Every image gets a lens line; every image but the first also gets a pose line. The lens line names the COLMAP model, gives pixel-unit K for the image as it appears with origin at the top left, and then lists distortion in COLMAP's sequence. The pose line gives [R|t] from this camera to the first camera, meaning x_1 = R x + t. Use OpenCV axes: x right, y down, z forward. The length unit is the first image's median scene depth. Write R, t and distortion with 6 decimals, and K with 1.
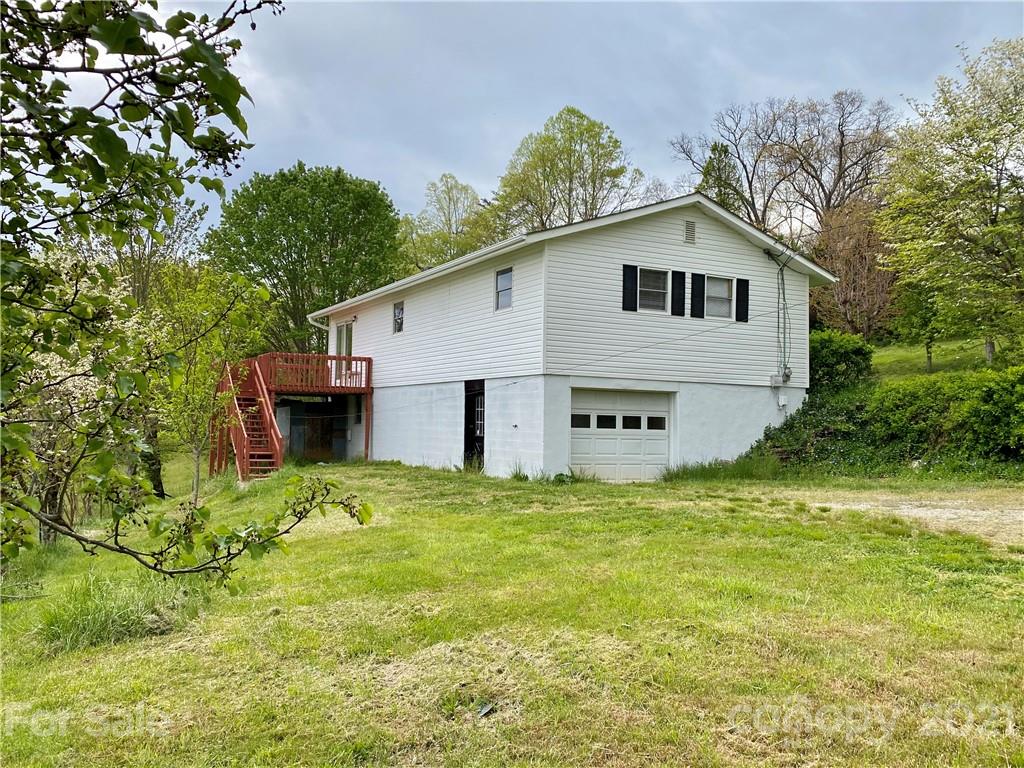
lens RADIAL K [[858.2, 0, 512.0], [0, 858.2, 384.0], [0, 0, 1]] dist [0.041544, -0.001470]
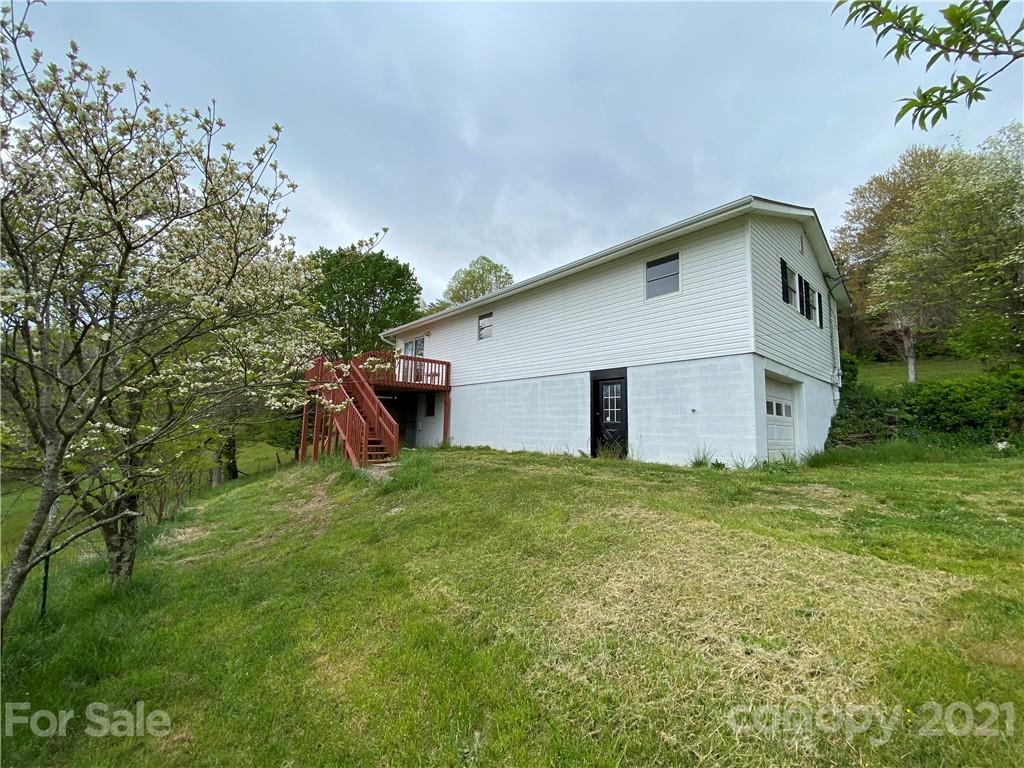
lens RADIAL K [[413.5, 0, 512.0], [0, 413.5, 384.0], [0, 0, 1]] dist [0.010990, -0.013387]
pose [[0.975737, 0.029865, 0.216899, -0.258947], [-0.017542, 0.998132, -0.058521, 0.043568], [-0.218242, 0.053297, 0.974438, 0.512468]]
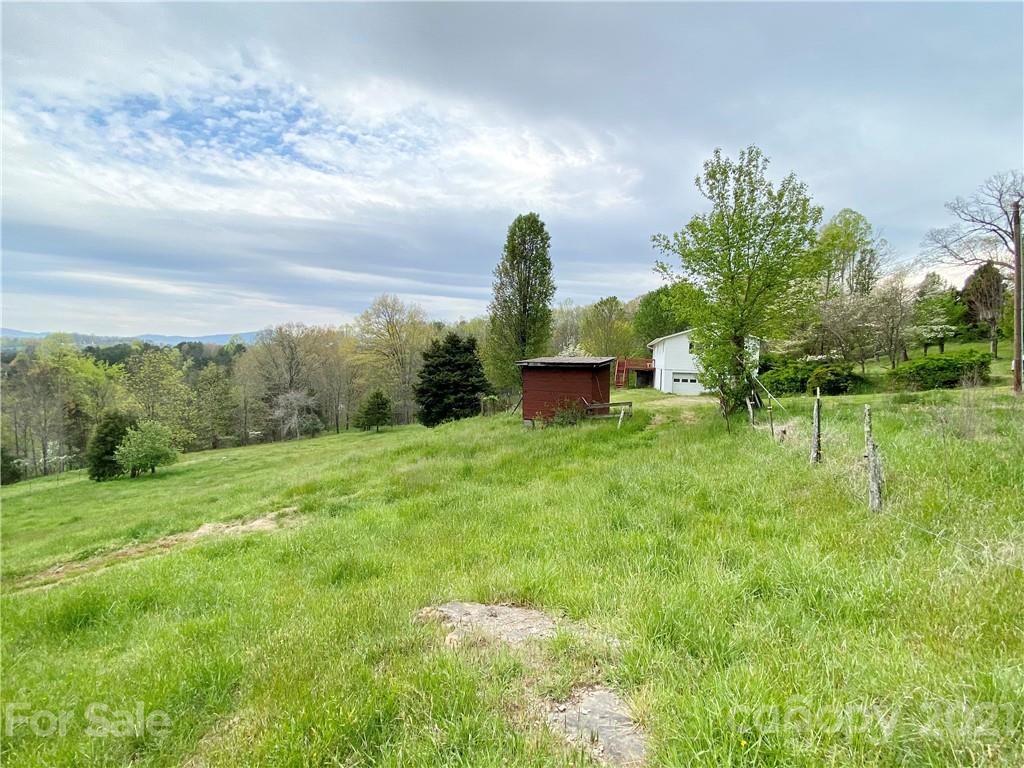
lens RADIAL K [[471.9, 0, 512.0], [0, 471.9, 384.0], [0, 0, 1]] dist [-0.000138, -0.000013]
pose [[0.754989, 0.037076, -0.654688, 0.882856], [0.011780, 0.997472, 0.070073, -0.099092], [0.655631, -0.060617, 0.752644, -1.140353]]
